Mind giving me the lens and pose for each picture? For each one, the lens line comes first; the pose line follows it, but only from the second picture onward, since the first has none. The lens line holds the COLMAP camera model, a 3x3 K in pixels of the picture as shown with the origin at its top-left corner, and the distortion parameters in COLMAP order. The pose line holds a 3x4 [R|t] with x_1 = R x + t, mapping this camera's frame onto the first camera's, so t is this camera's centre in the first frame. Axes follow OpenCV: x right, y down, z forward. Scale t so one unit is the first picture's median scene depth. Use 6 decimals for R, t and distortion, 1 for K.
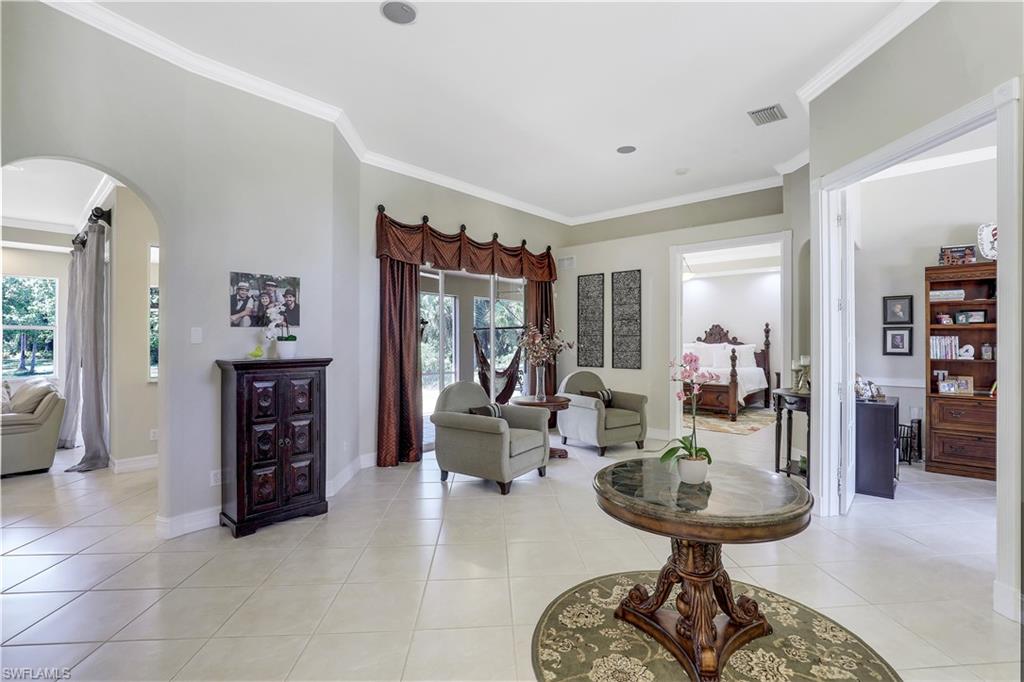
lens RADIAL K [[474.7, 0, 512.9], [0, 474.7, 339.8], [0, 0, 1]] dist [-0.036696, 0.005164]
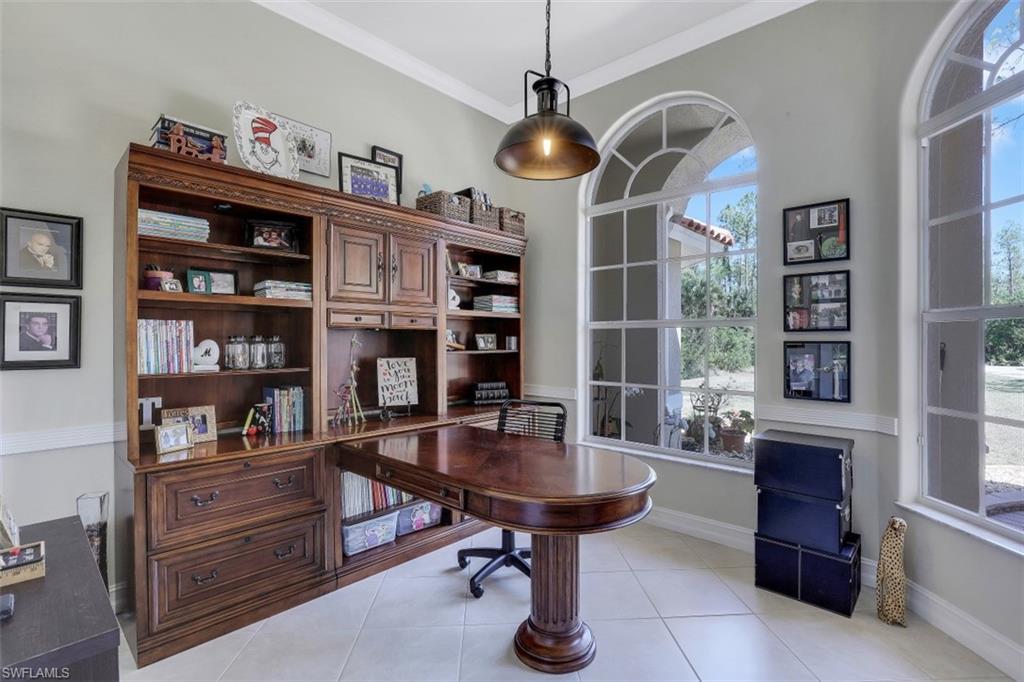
lens RADIAL K [[474.7, 0, 514.4], [0, 474.7, 336.7], [0, 0, 1]] dist [-0.036696, 0.005164]
pose [[-0.011439, 0.002866, 0.999930, 0.492414], [-0.004869, 0.999984, -0.002922, 0.007527], [-0.999923, -0.004902, -0.011425, 0.674973]]
